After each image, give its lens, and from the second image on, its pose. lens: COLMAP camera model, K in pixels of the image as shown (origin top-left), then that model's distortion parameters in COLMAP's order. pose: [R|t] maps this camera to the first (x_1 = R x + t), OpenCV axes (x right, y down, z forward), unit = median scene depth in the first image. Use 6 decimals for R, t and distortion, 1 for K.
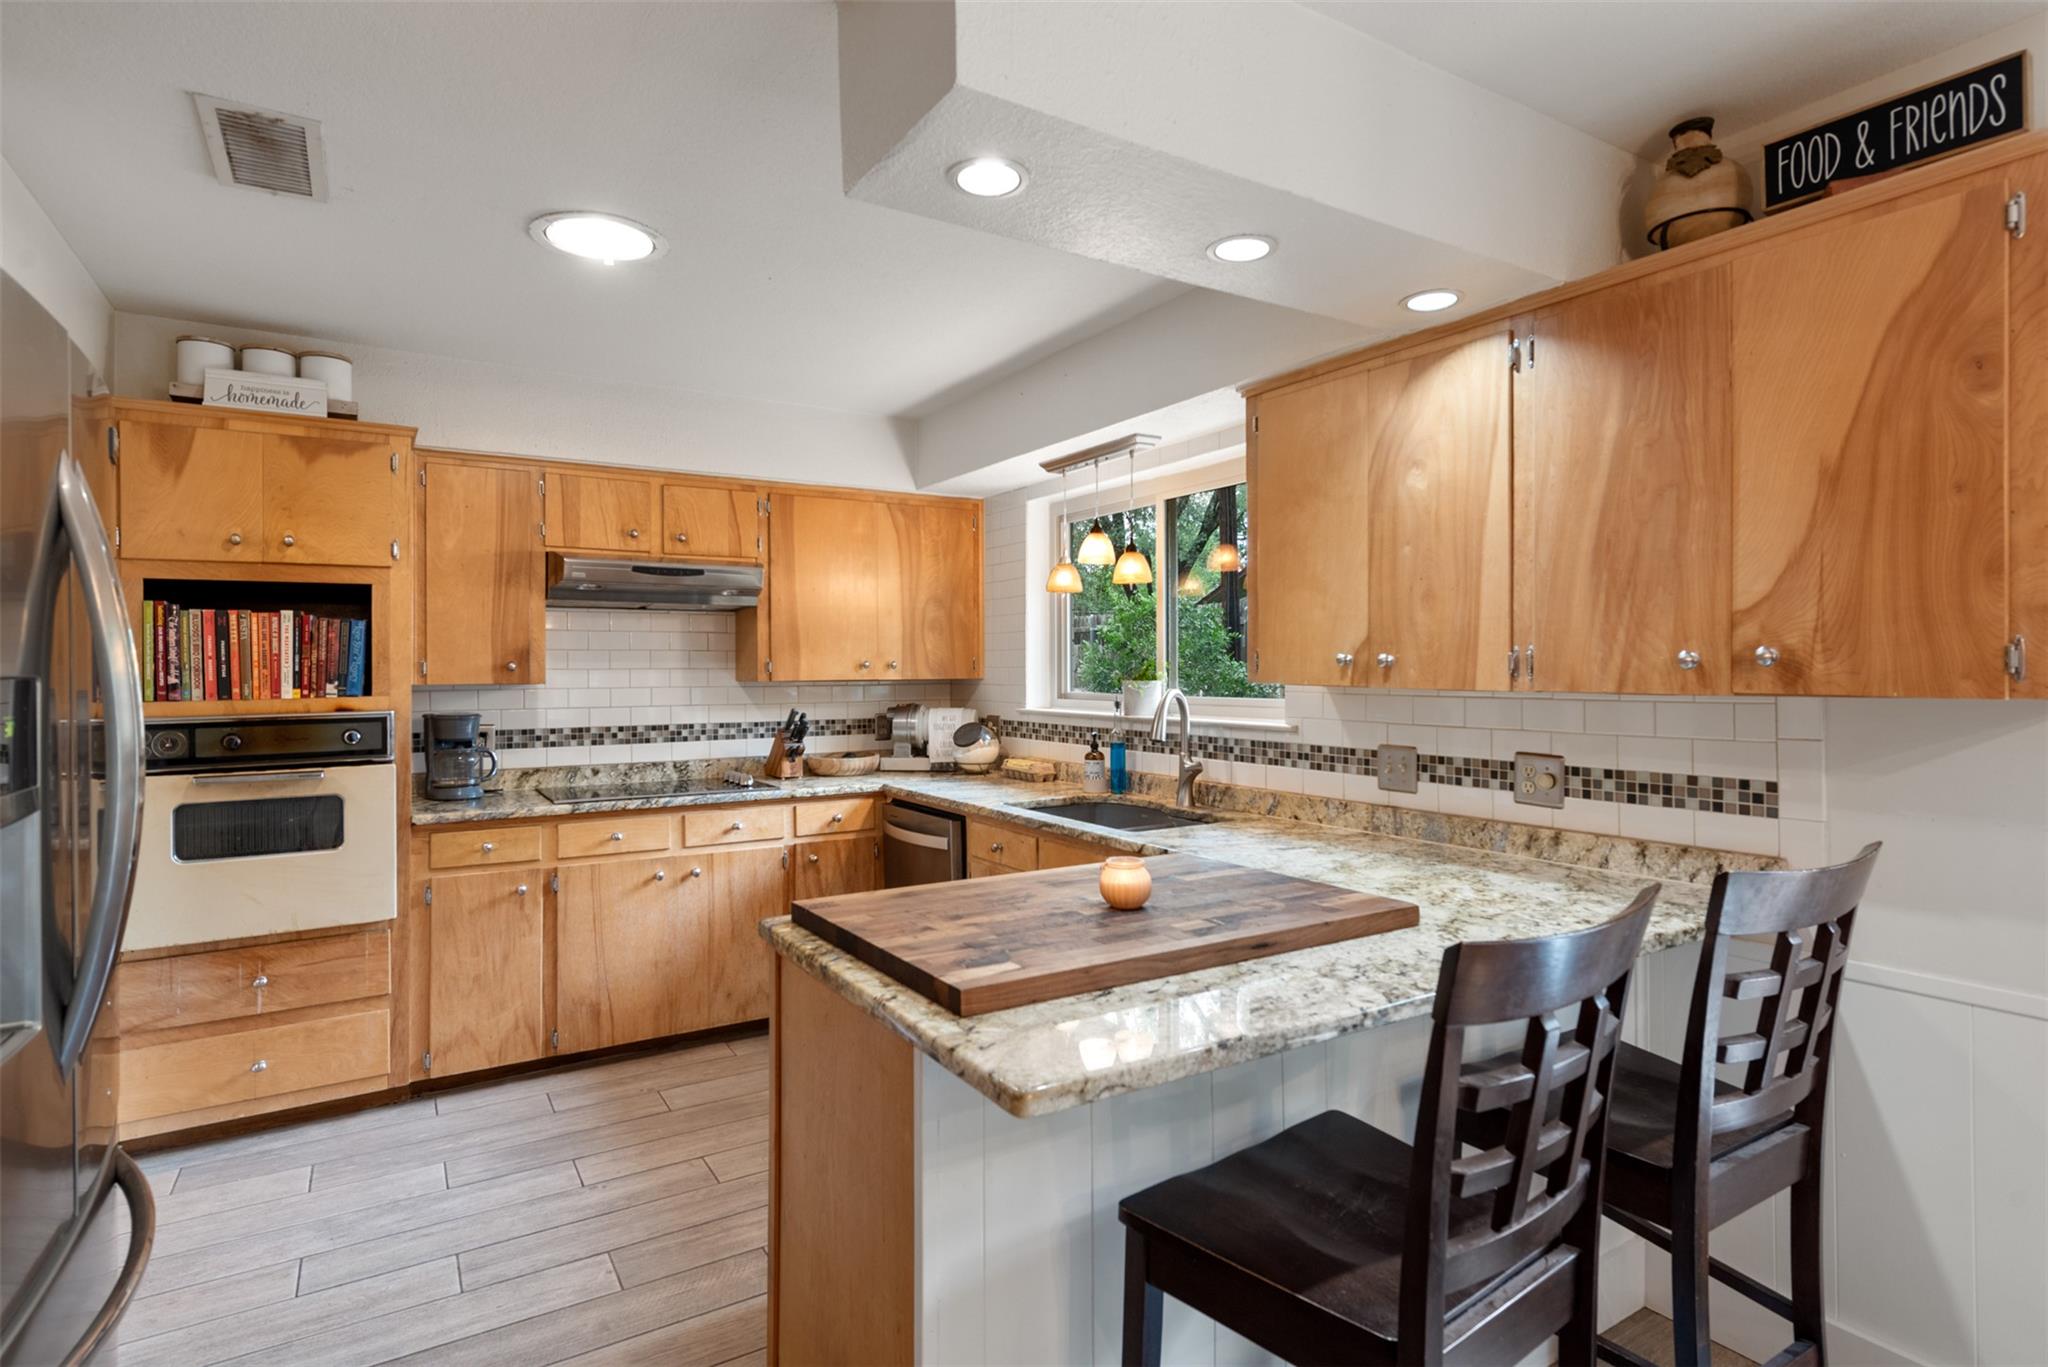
lens RADIAL K [[1041.8, 0, 1029.2], [0, 1041.8, 664.5], [0, 0, 1]] dist [0.015640, -0.000272]
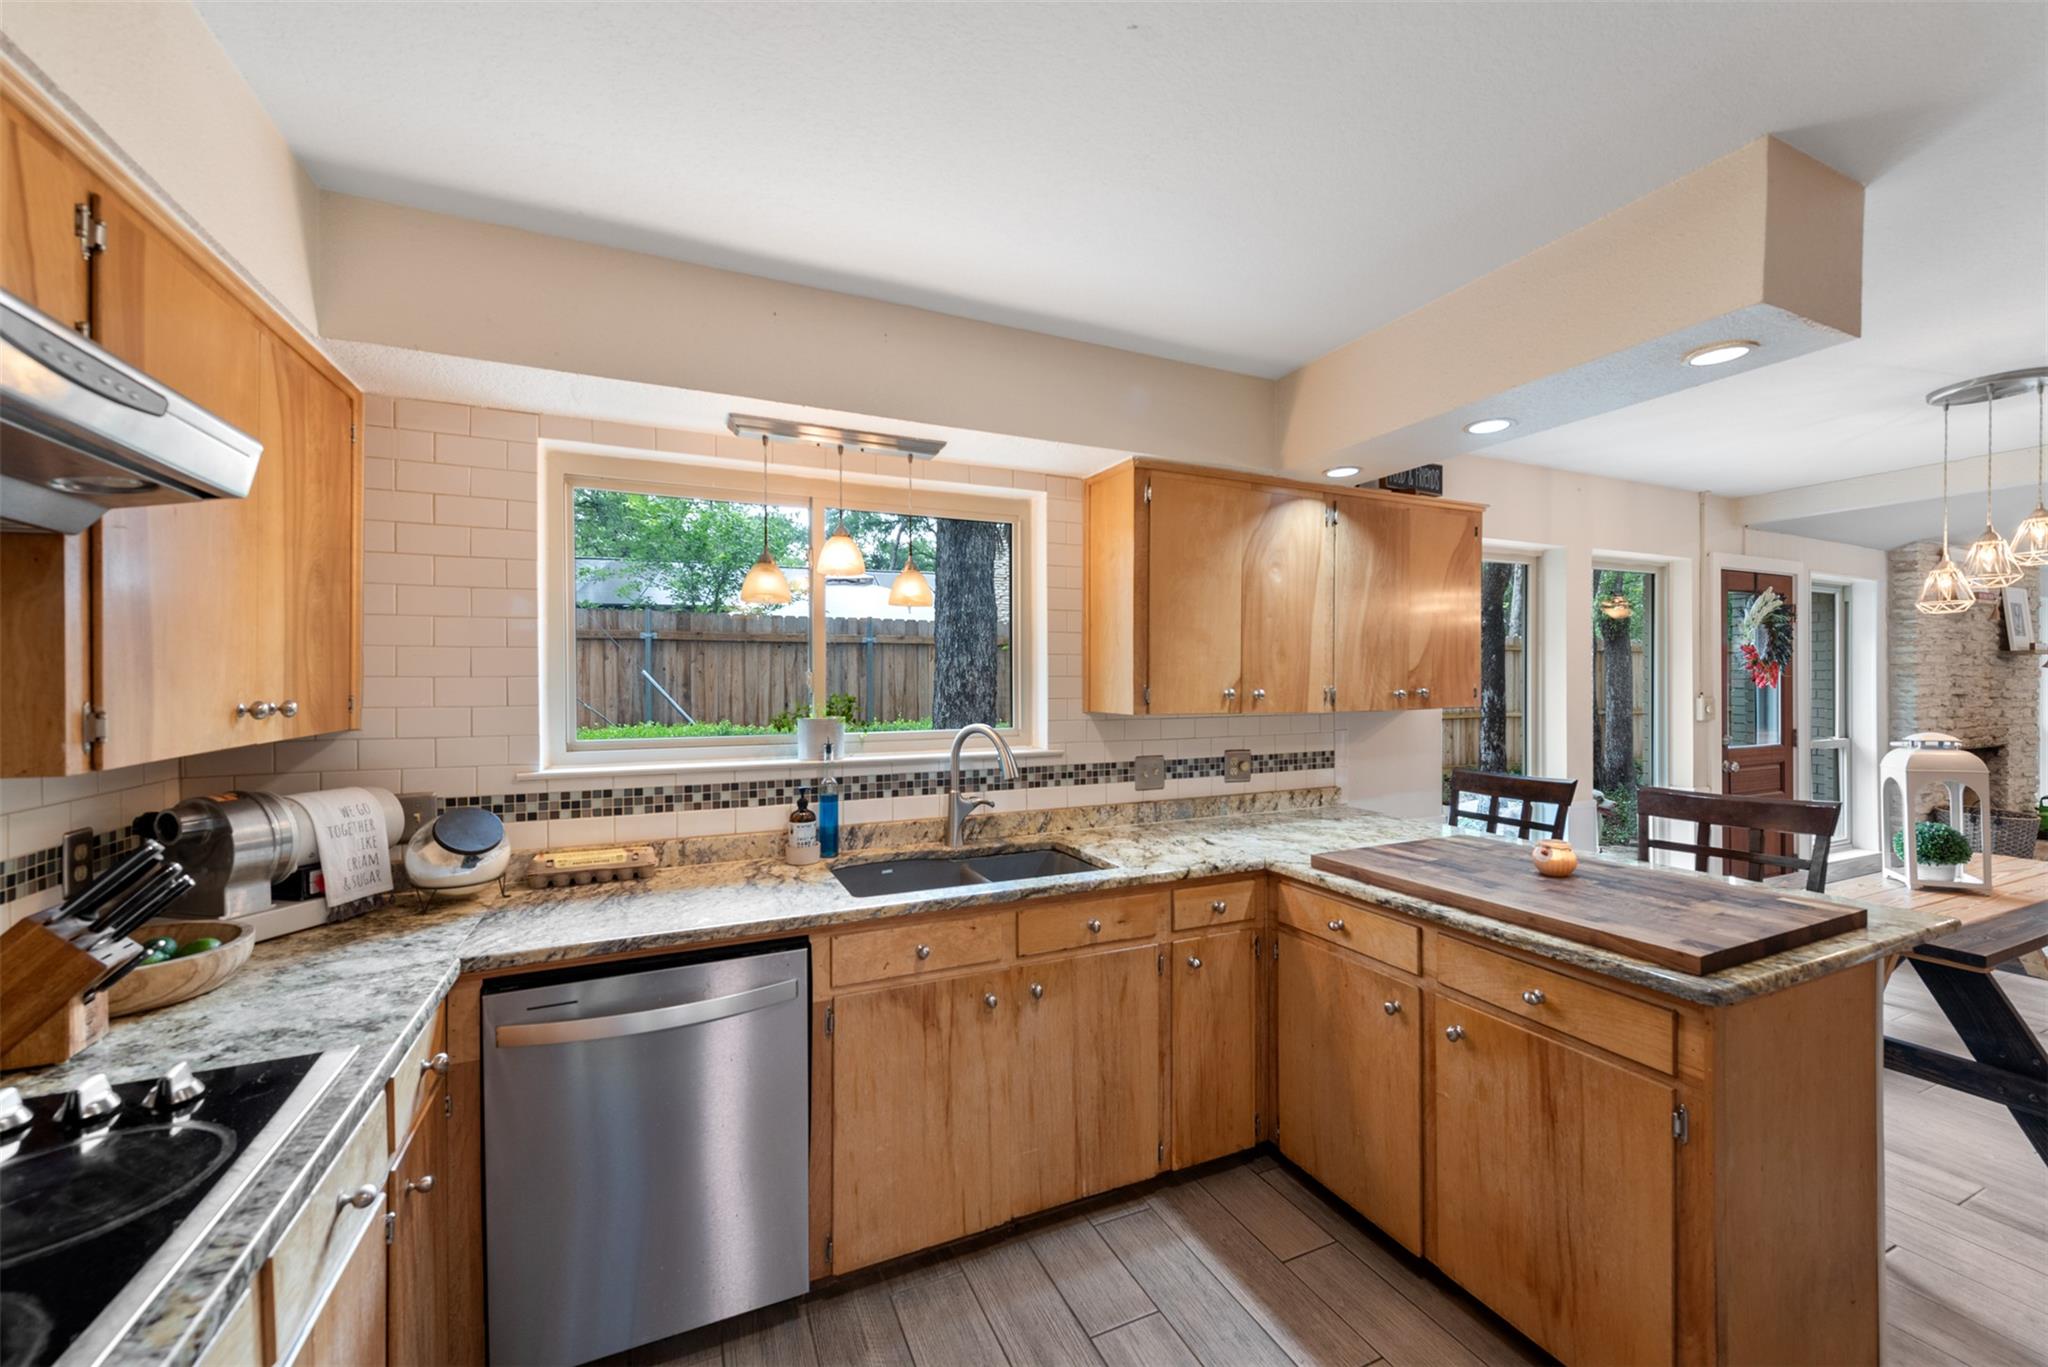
lens RADIAL K [[801.9, 0, 1030.4], [0, 801.9, 687.8], [0, 0, 1]] dist [0.016512, -0.005331]
pose [[0.126236, -0.006505, 0.991979, -0.579017], [0.000300, 0.999979, 0.006519, -0.014604], [-0.992000, -0.000525, 0.126235, 0.844133]]
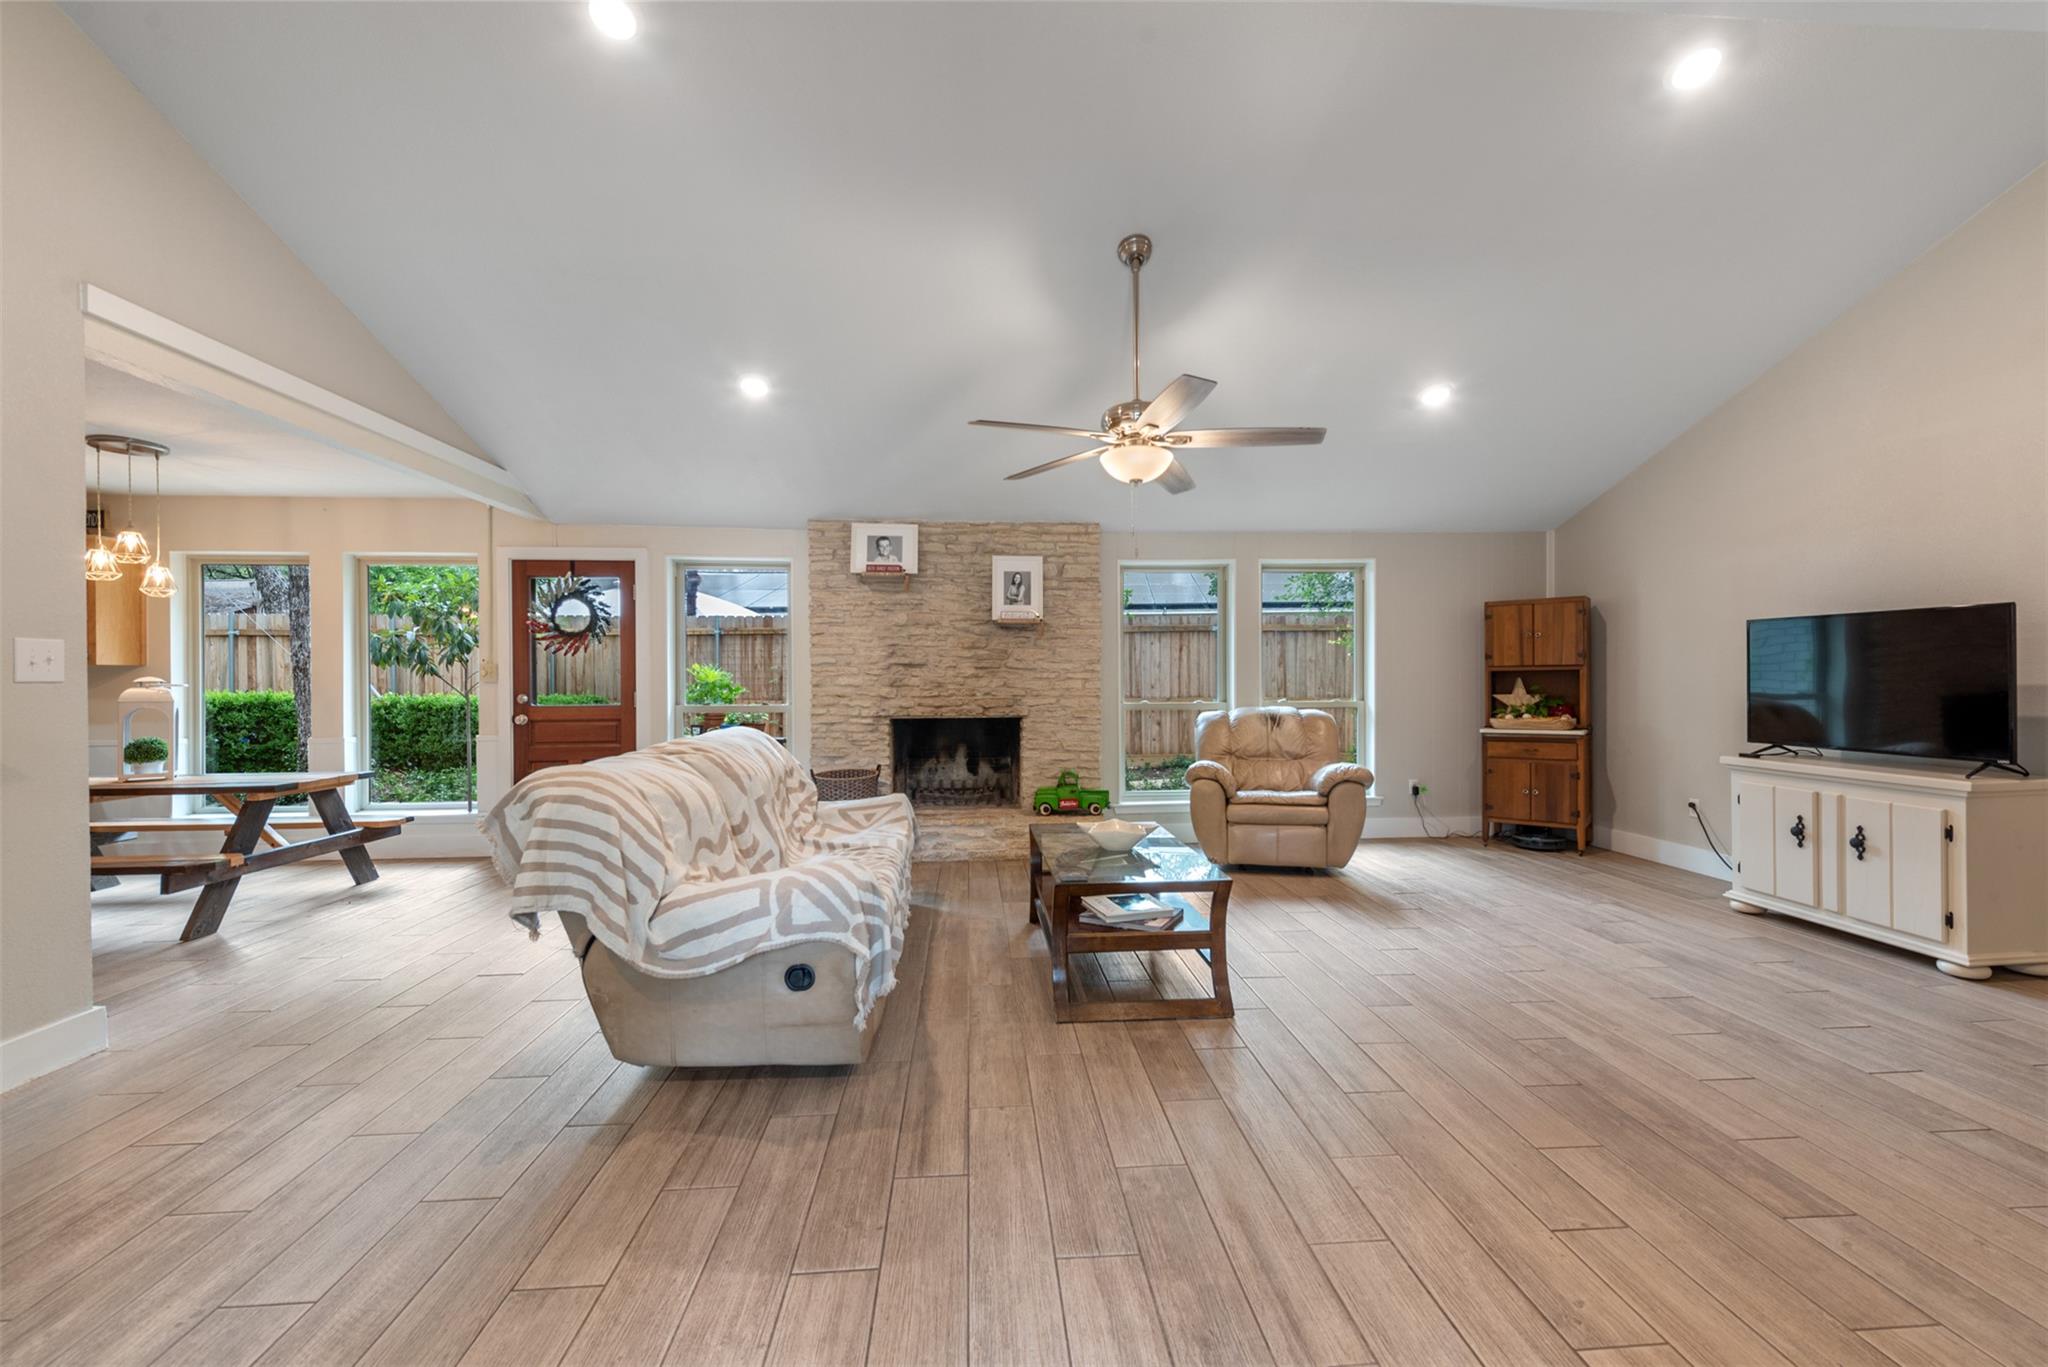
lens RADIAL K [[843.6, 0, 1044.7], [0, 843.6, 681.3], [0, 0, 1]] dist [0.009240, -0.000218]
pose [[0.456286, -0.001962, 0.889831, -0.175149], [-0.000487, 0.999997, 0.002455, 0.040071], [-0.889833, -0.001554, 0.456284, -1.850188]]
